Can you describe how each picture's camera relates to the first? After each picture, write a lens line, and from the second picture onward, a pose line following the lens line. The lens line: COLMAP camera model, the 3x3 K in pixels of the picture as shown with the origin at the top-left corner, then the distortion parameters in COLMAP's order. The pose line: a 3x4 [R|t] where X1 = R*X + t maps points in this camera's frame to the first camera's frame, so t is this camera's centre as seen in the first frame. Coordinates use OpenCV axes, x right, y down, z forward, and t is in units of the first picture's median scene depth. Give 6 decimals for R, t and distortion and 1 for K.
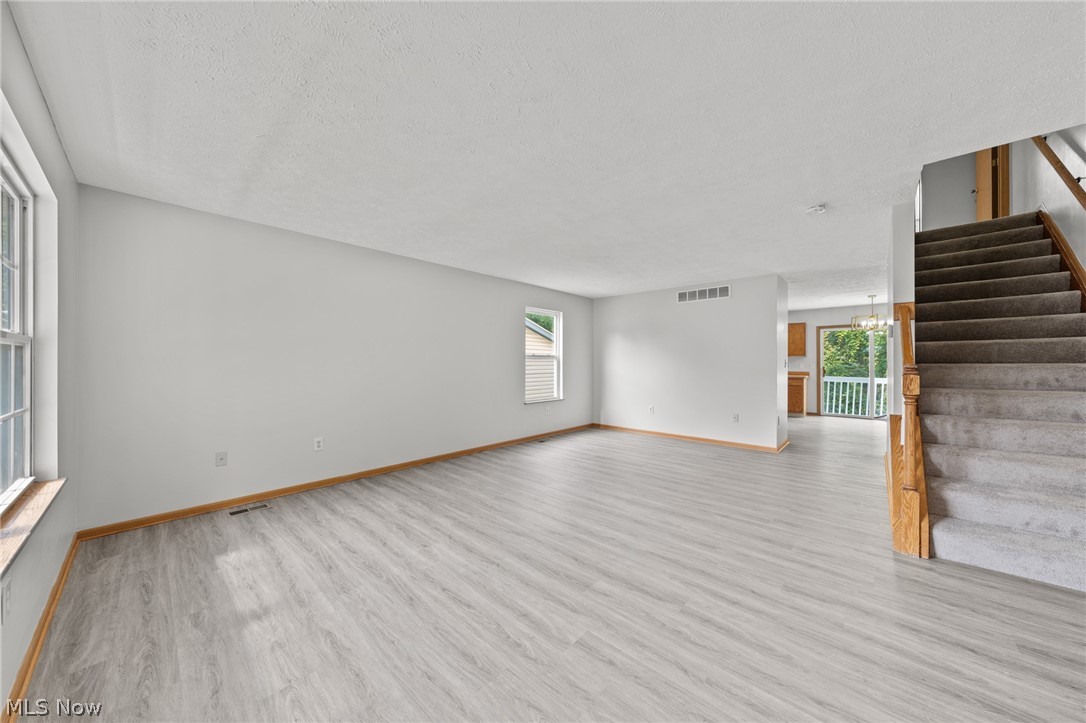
lens RADIAL K [[370.1, 0, 540.5], [0, 370.1, 362.1], [0, 0, 1]] dist [-0.006401, 0.001400]
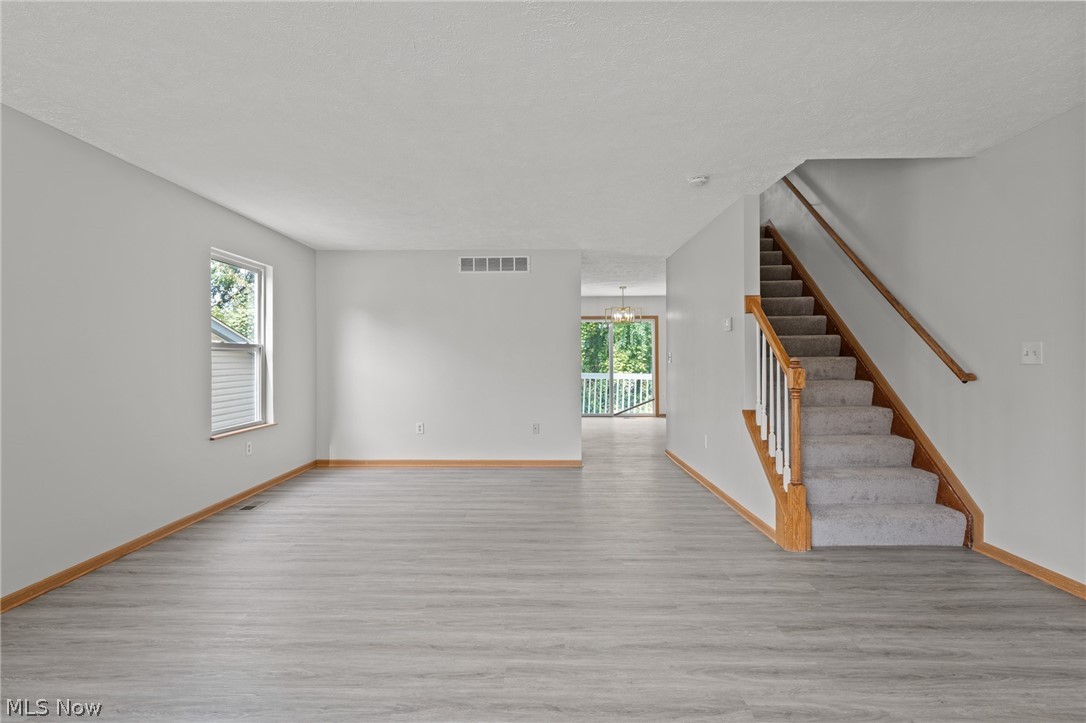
lens RADIAL K [[519.1, 0, 541.4], [0, 519.1, 352.3], [0, 0, 1]] dist [0.004044, -0.002899]
pose [[0.743737, 0.004961, 0.668454, -0.323977], [0.002052, 0.999951, -0.009705, 0.002998], [-0.668470, 0.008590, 0.743690, 0.308365]]
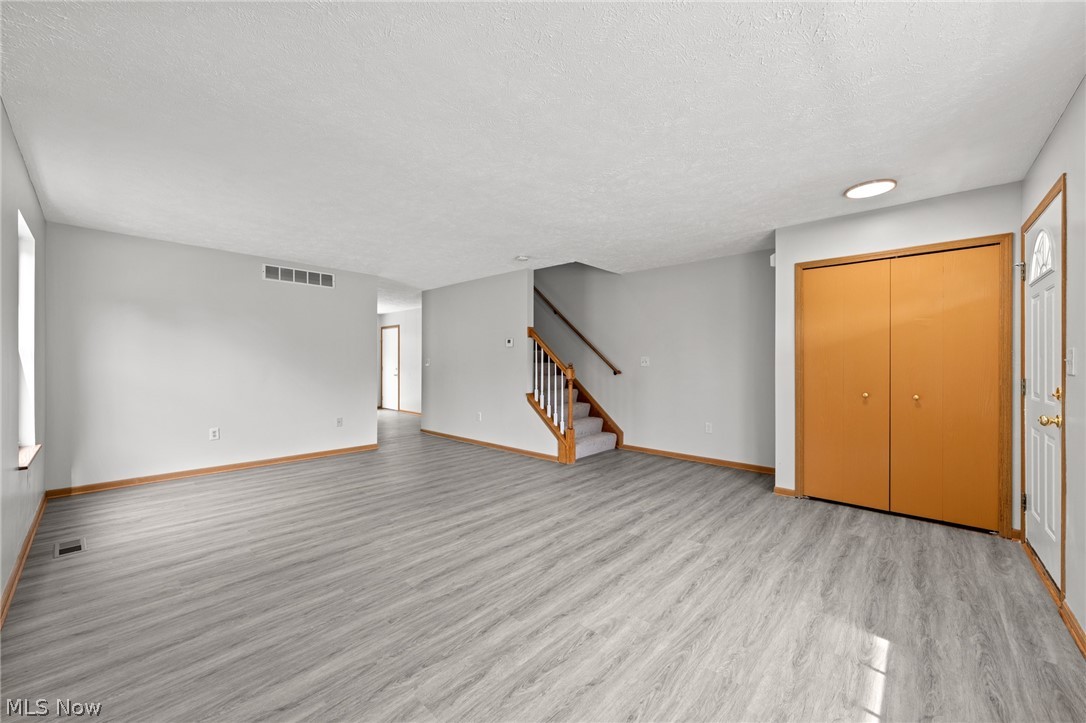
lens RADIAL K [[409.2, 0, 543.7], [0, 409.2, 363.3], [0, 0, 1]] dist [-0.000384, -0.000746]
pose [[-0.004915, -0.000604, 0.999988, -0.819297], [-0.005139, 0.999987, 0.000579, 0.004471], [-0.999975, -0.005136, -0.004918, 0.849004]]
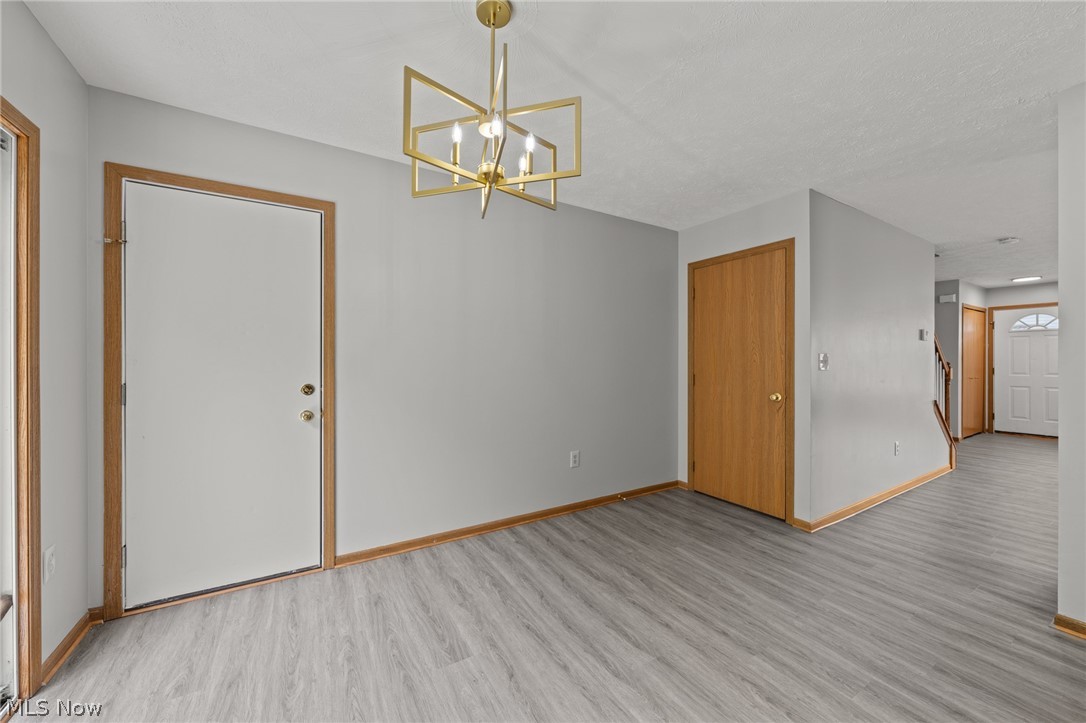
lens RADIAL K [[387.8, 0, 532.1], [0, 387.8, 363.9], [0, 0, 1]] dist [-0.002001, -0.000018]
pose [[-0.959416, -0.000664, 0.281992, 1.741449], [-0.000771, 1.000000, -0.000269, 0.013118], [-0.281992, -0.000476, -0.959417, 2.447984]]
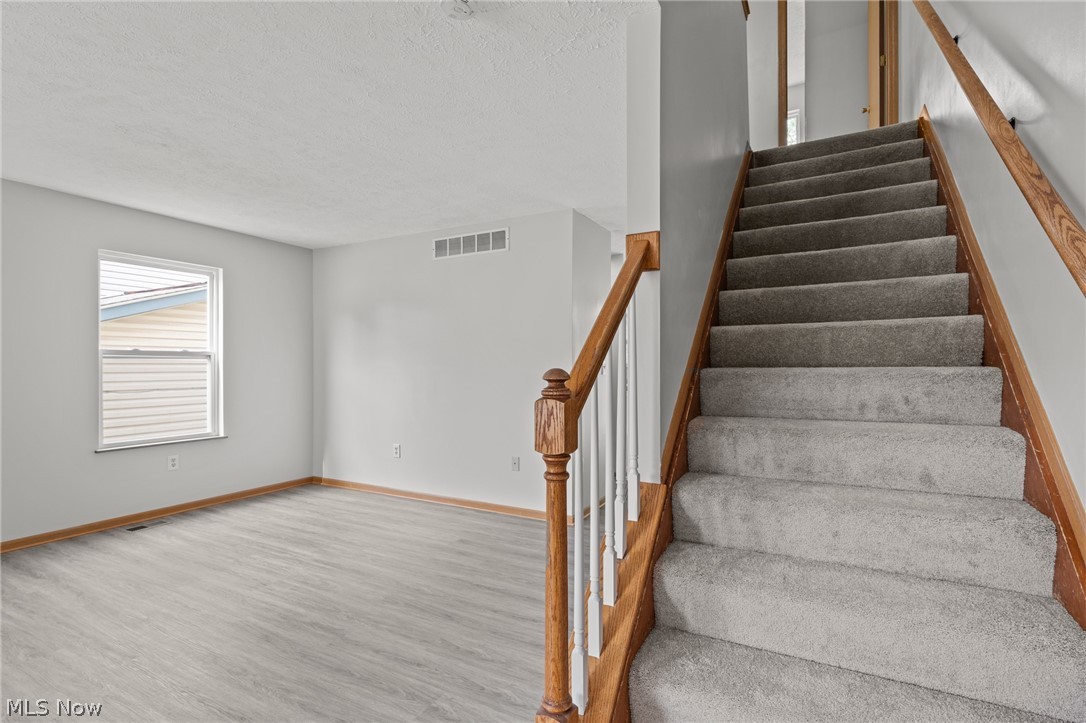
lens RADIAL K [[519.1, 0, 547.2], [0, 519.1, 369.2], [0, 0, 1]] dist [0.004044, -0.002899]
pose [[0.969074, -0.002410, 0.246759, 0.641871], [0.000605, 0.999972, 0.007391, 0.000818], [-0.246770, -0.007014, 0.969049, 0.370520]]
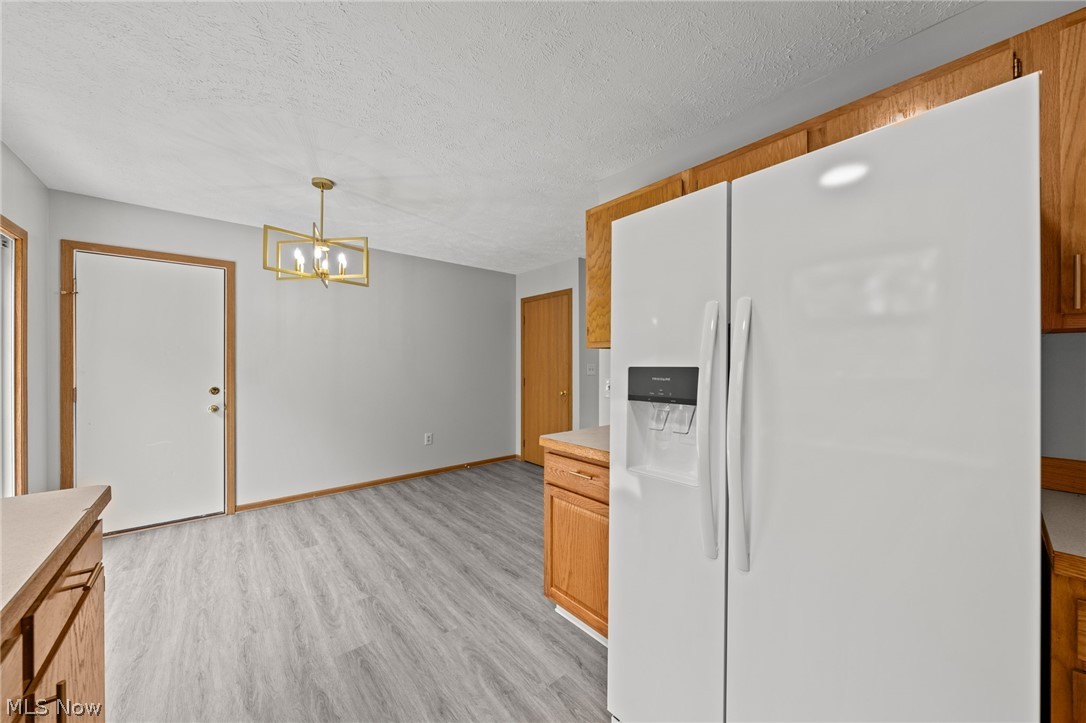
lens RADIAL K [[387.8, 0, 539.6], [0, 387.8, 364.3], [0, 0, 1]] dist [-0.002001, -0.000018]
pose [[-0.991876, -0.001658, 0.127197, 1.389139], [-0.001691, 0.999999, -0.000150, -0.008680], [-0.127197, -0.000364, -0.991877, 2.756702]]
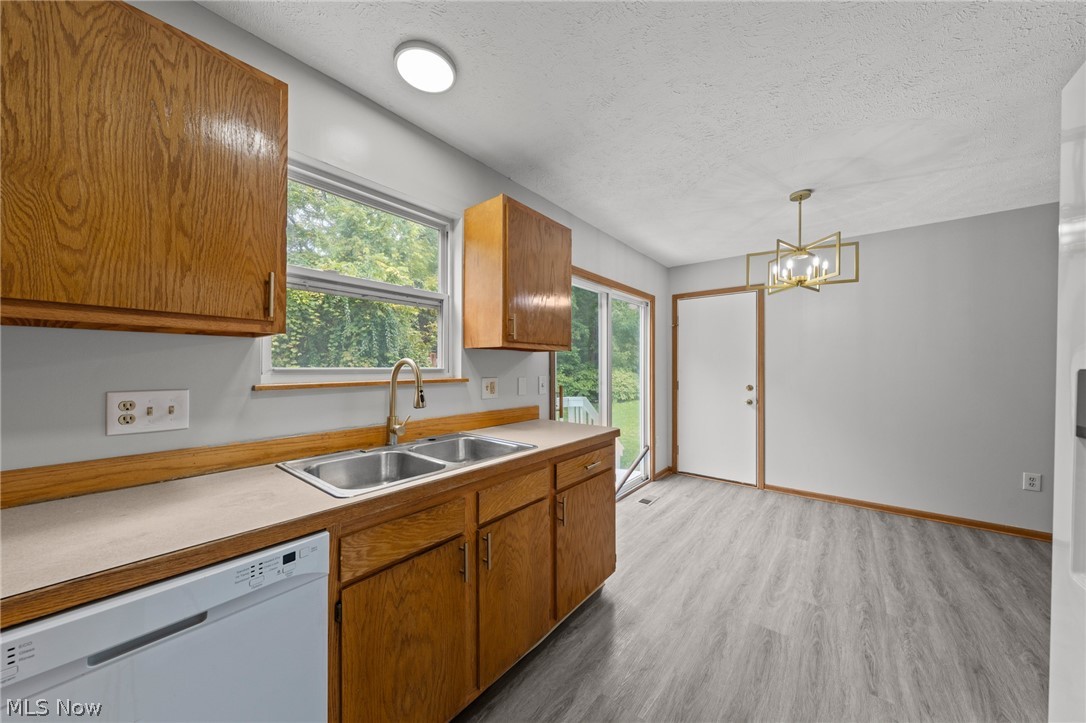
lens RADIAL K [[370.1, 0, 542.6], [0, 370.1, 365.5], [0, 0, 1]] dist [-0.006401, 0.001400]
pose [[-0.063512, 0.003286, 0.997976, 1.191904], [-0.003152, 0.999989, -0.003494, -0.007074], [-0.997976, -0.003368, -0.063501, 2.641379]]
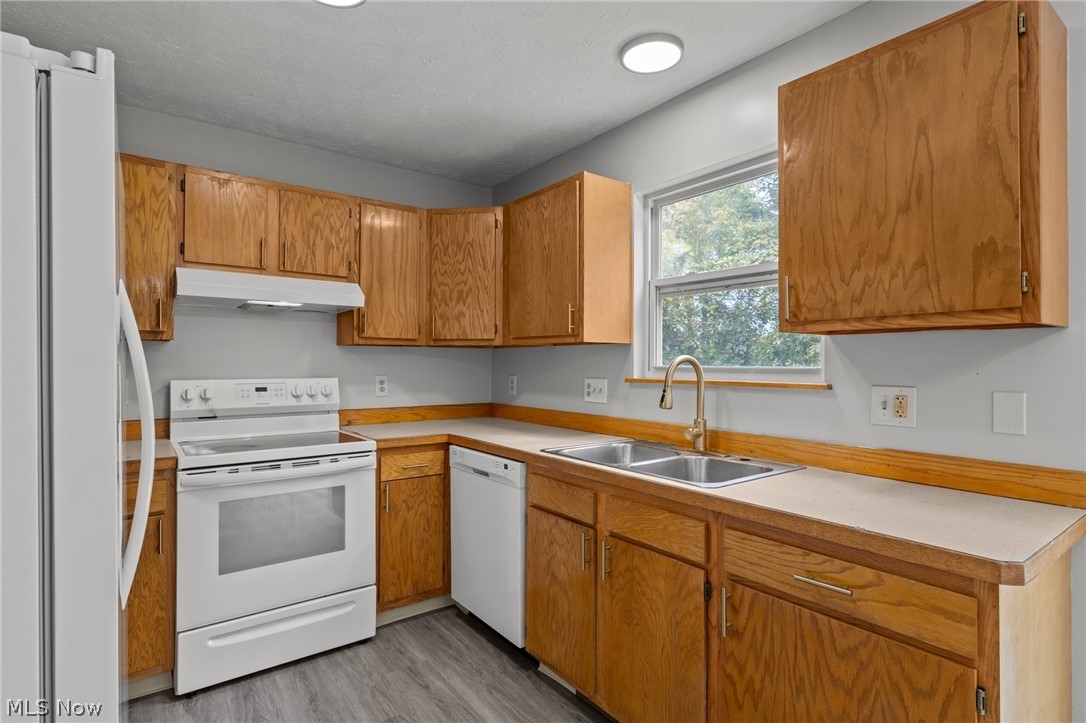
lens RADIAL K [[547.9, 0, 542.7], [0, 547.9, 358.9], [0, 0, 1]] dist [0.003699, -0.000717]
pose [[0.981865, 0.000756, -0.189581, 1.613919], [-0.001784, 0.999985, -0.005252, -0.009533], [0.189575, 0.005495, 0.981851, 2.143391]]
